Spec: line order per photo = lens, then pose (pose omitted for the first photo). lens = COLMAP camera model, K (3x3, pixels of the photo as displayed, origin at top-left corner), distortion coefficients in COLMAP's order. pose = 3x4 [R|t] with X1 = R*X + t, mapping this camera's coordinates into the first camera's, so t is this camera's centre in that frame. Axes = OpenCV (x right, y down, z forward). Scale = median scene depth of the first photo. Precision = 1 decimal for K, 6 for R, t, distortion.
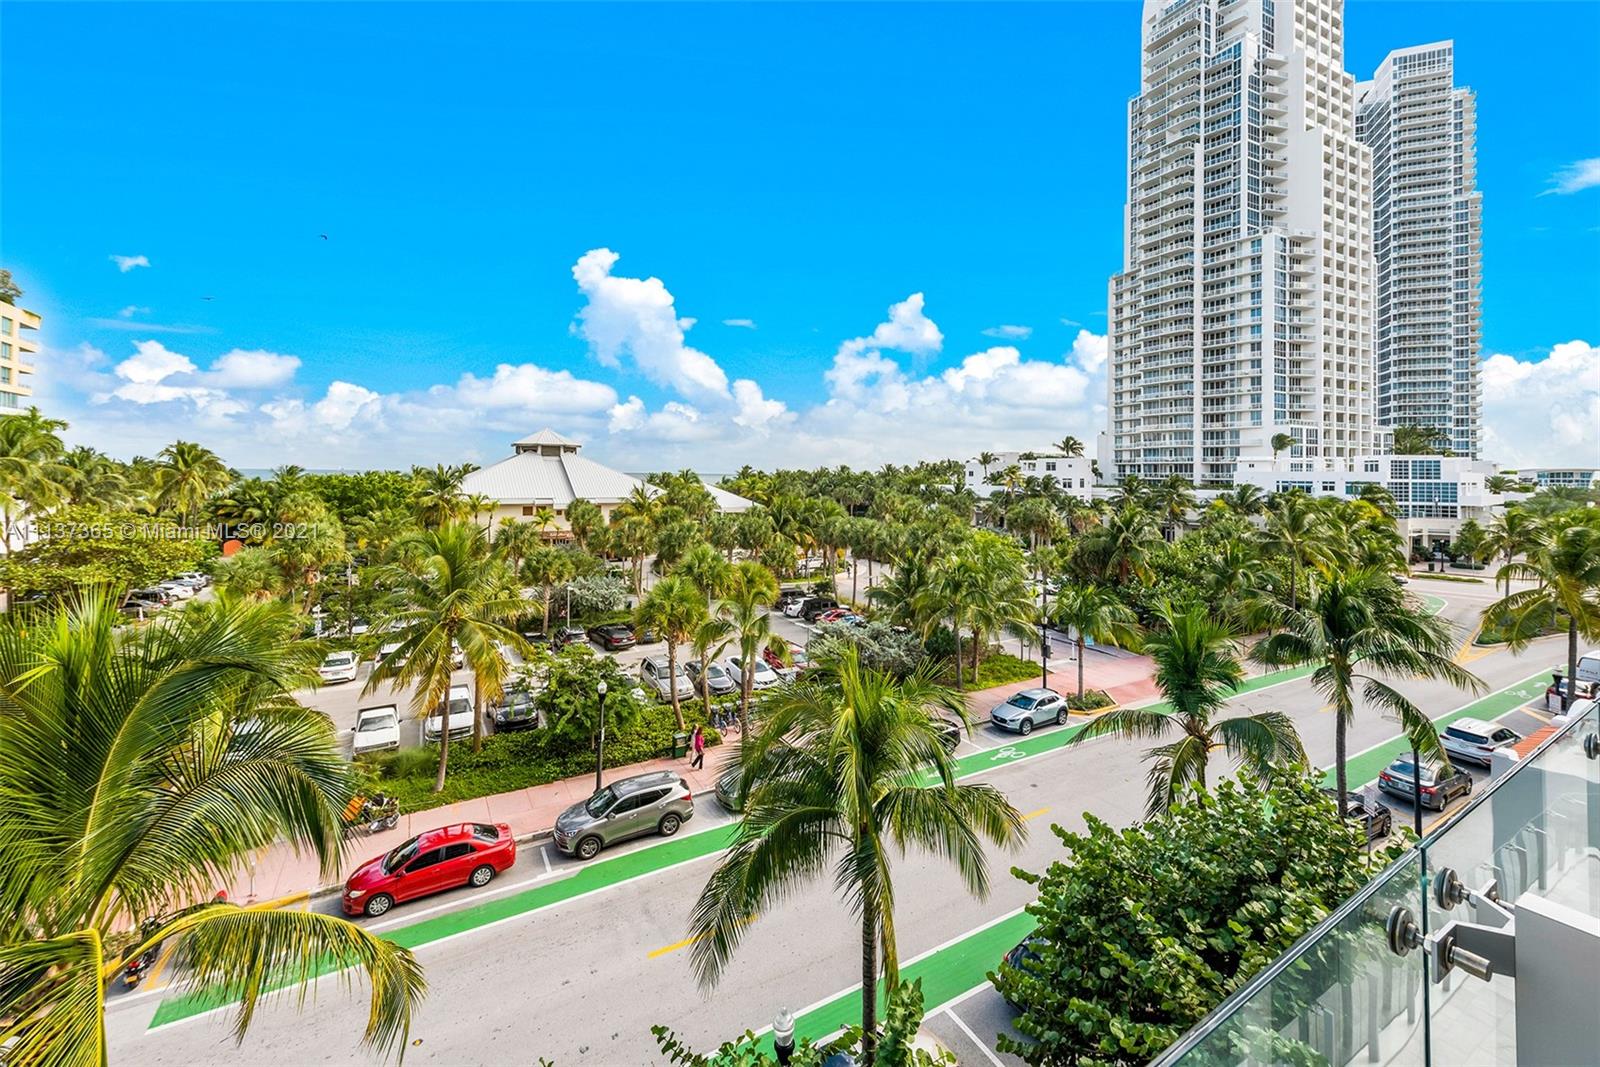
lens RADIAL K [[669.7, 0, 802.0], [0, 669.7, 462.4], [0, 0, 1]] dist [0.000239, 0.000163]
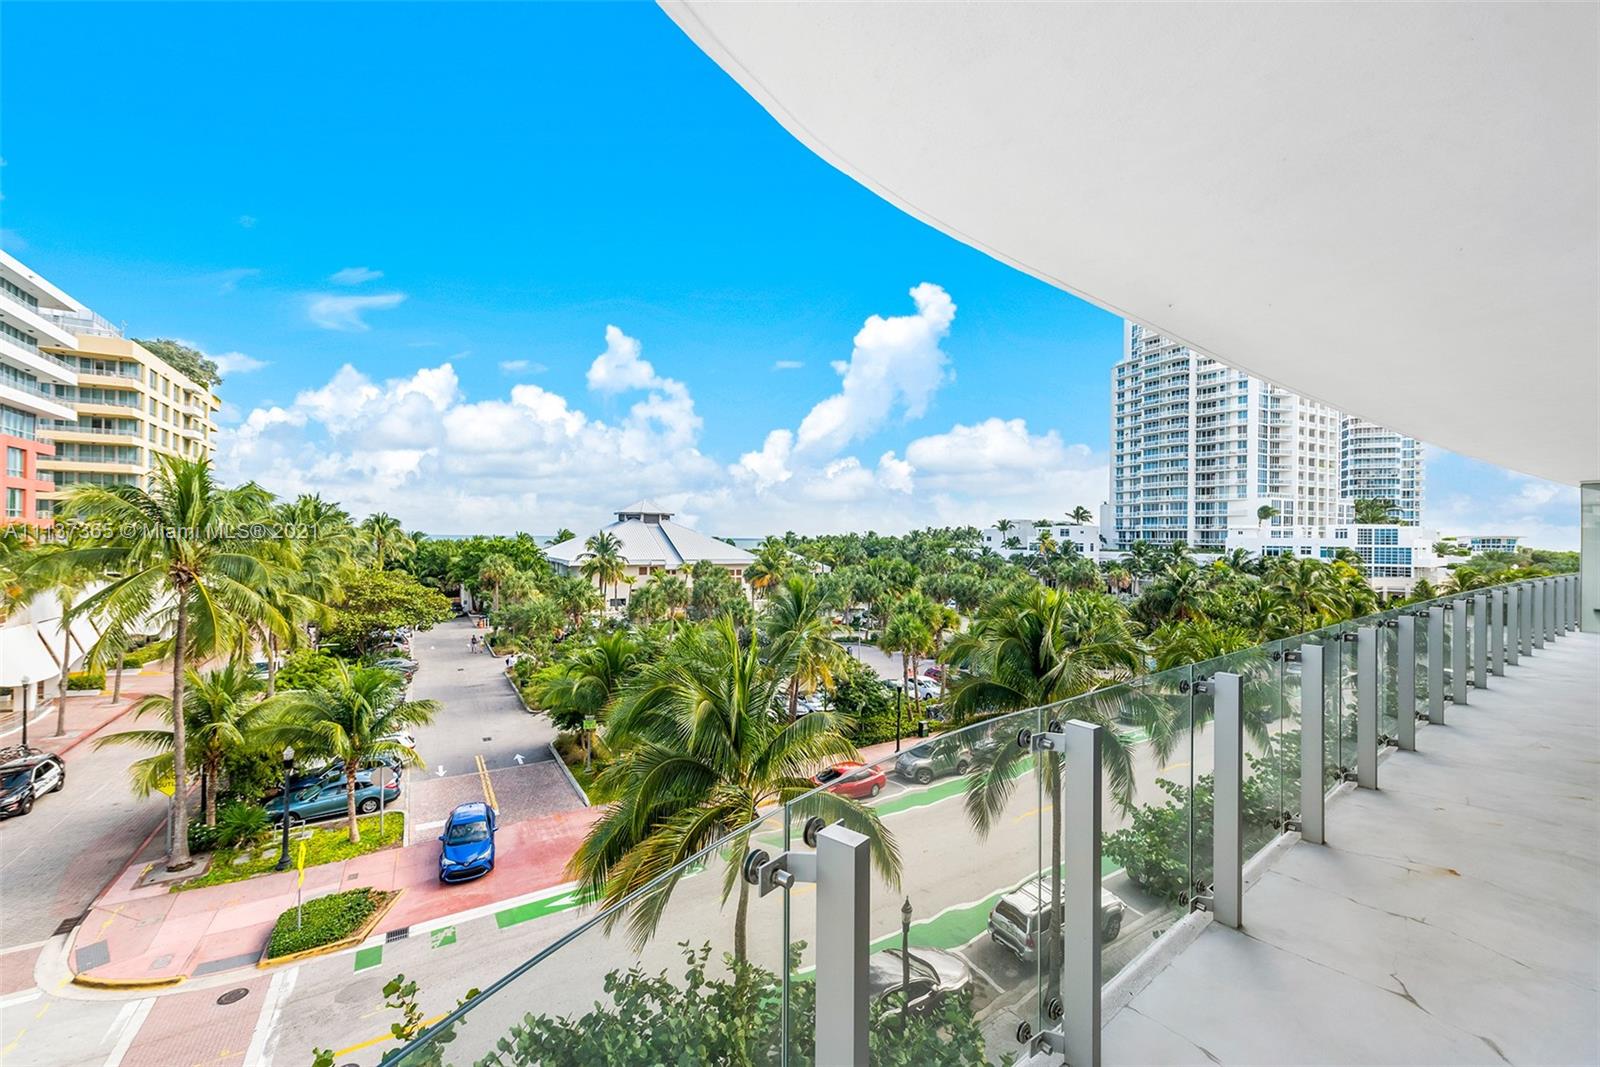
lens RADIAL K [[638.8, 0, 813.5], [0, 638.8, 538.4], [0, 0, 1]] dist [0.000677, -0.000055]
pose [[0.999329, 0.002325, 0.036549, -0.098303], [-0.002972, 0.999840, 0.017659, -0.002374], [-0.036502, -0.017756, 0.999176, -0.075093]]
